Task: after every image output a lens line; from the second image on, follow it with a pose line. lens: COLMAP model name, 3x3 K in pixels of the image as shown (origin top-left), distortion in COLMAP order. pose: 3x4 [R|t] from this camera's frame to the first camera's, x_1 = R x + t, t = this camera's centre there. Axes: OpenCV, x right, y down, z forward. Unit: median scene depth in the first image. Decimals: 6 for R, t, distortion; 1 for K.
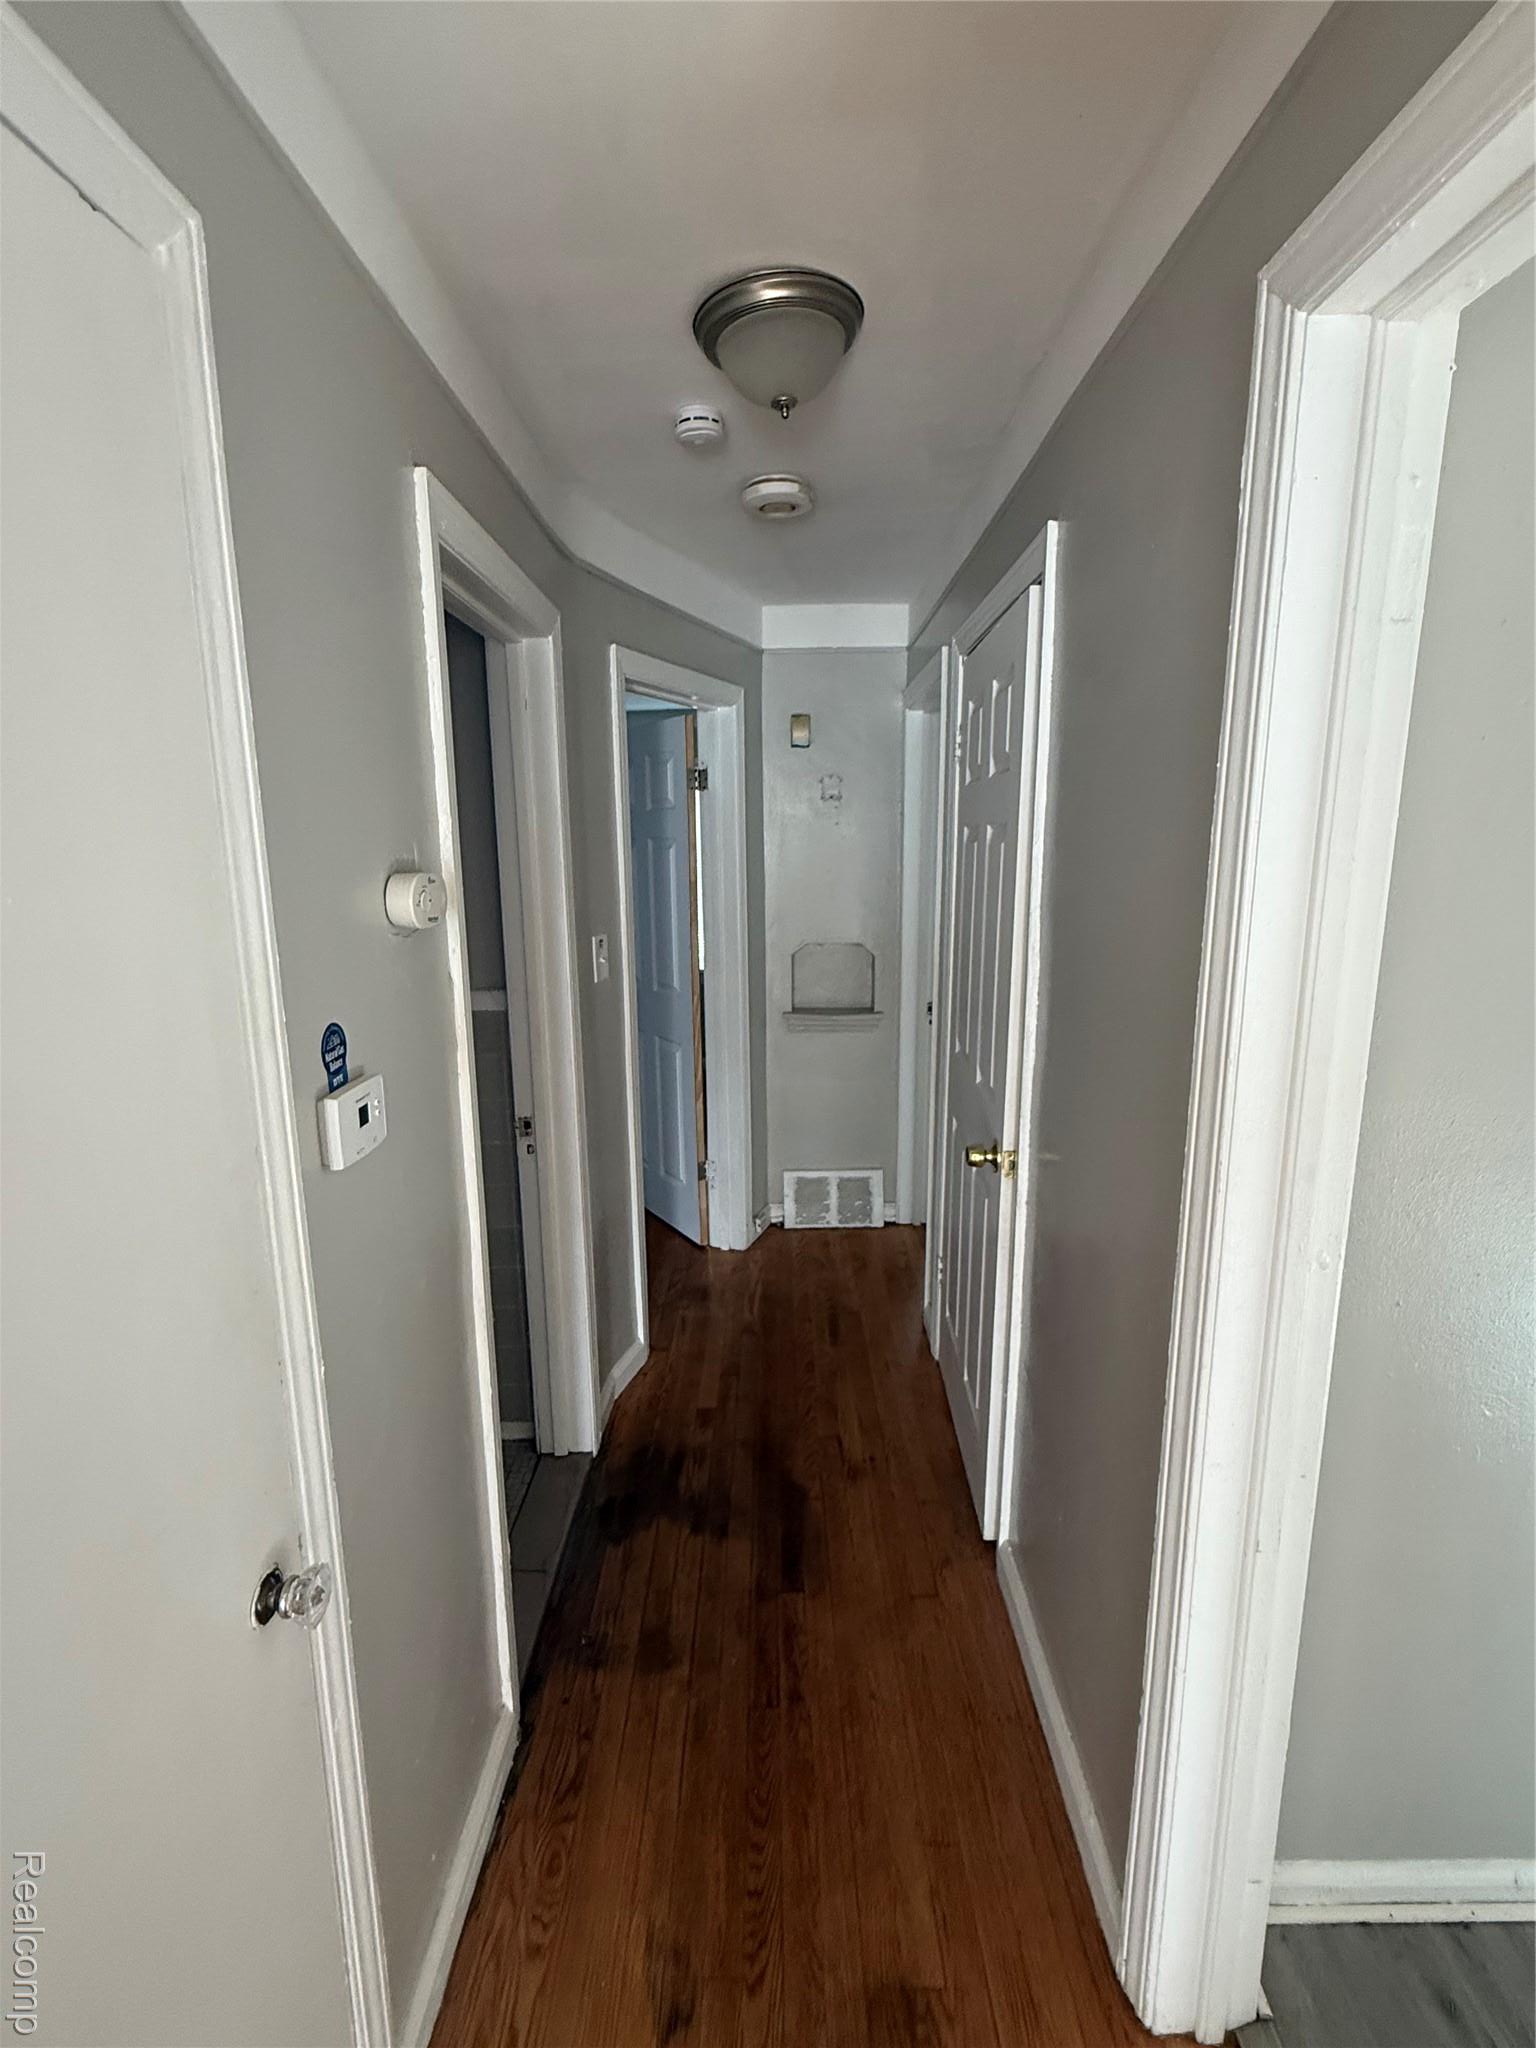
lens RADIAL K [[933.5, 0, 769.3], [0, 933.5, 1023.6], [0, 0, 1]] dist [0.004599, 0.000837]
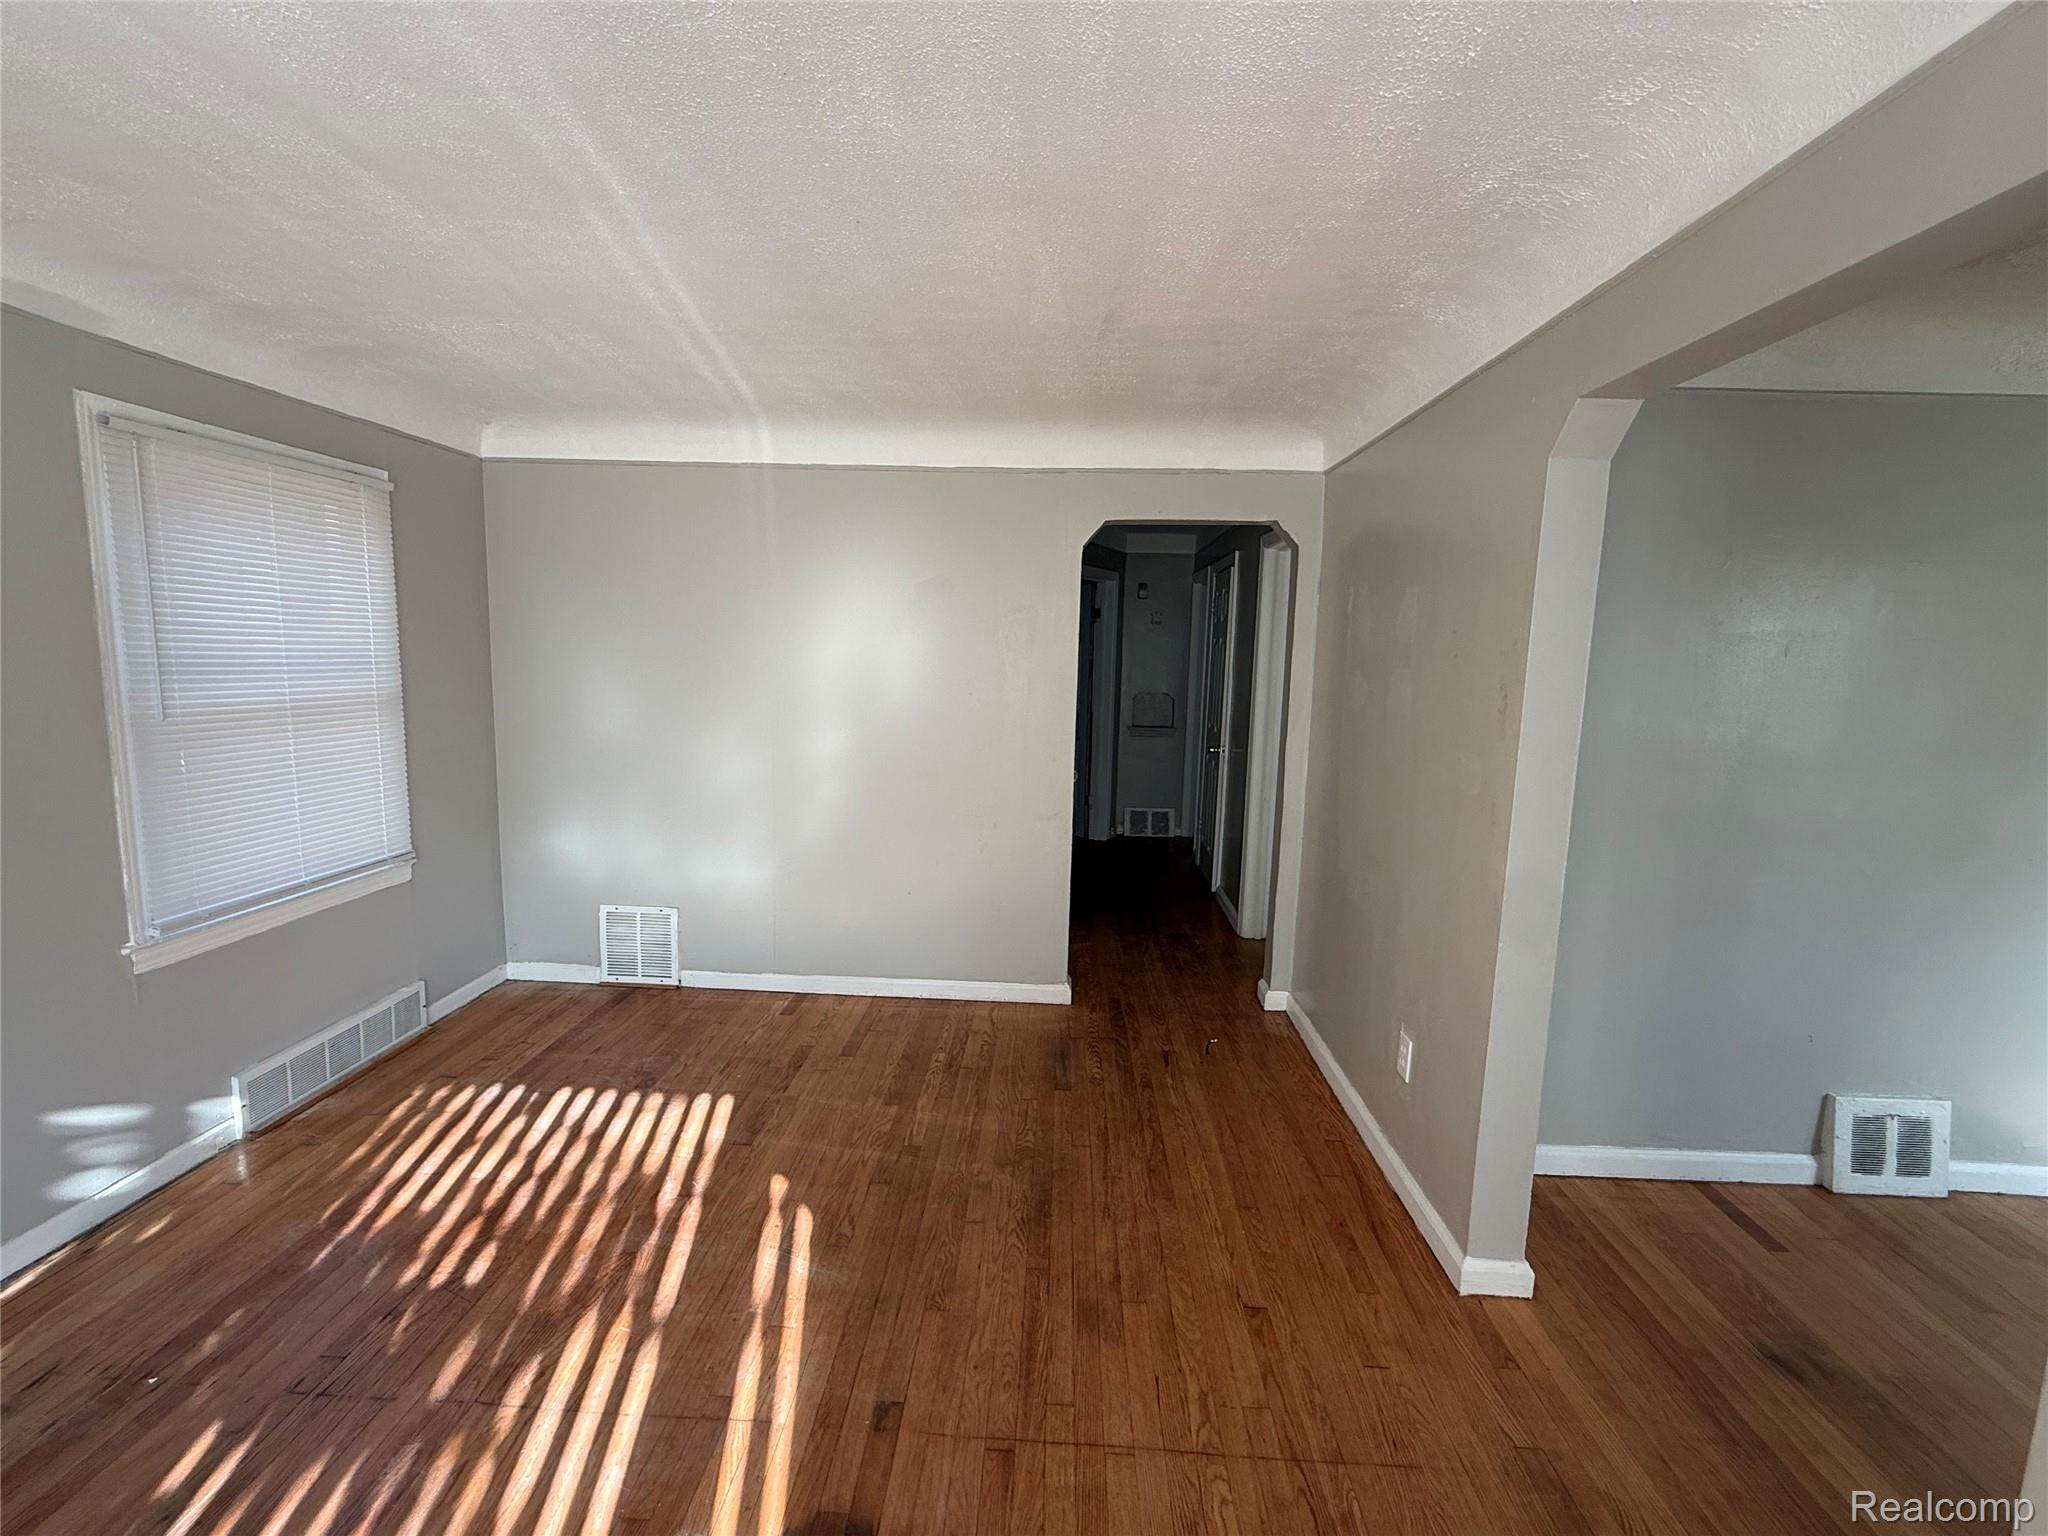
lens RADIAL K [[933.5, 0, 1019.9], [0, 933.5, 769.6], [0, 0, 1]] dist [0.004599, 0.000837]
pose [[0.998595, 0.037115, -0.037835, -0.136118], [-0.039213, 0.997643, -0.056315, 0.199152], [0.035656, 0.057720, 0.997696, -0.996773]]
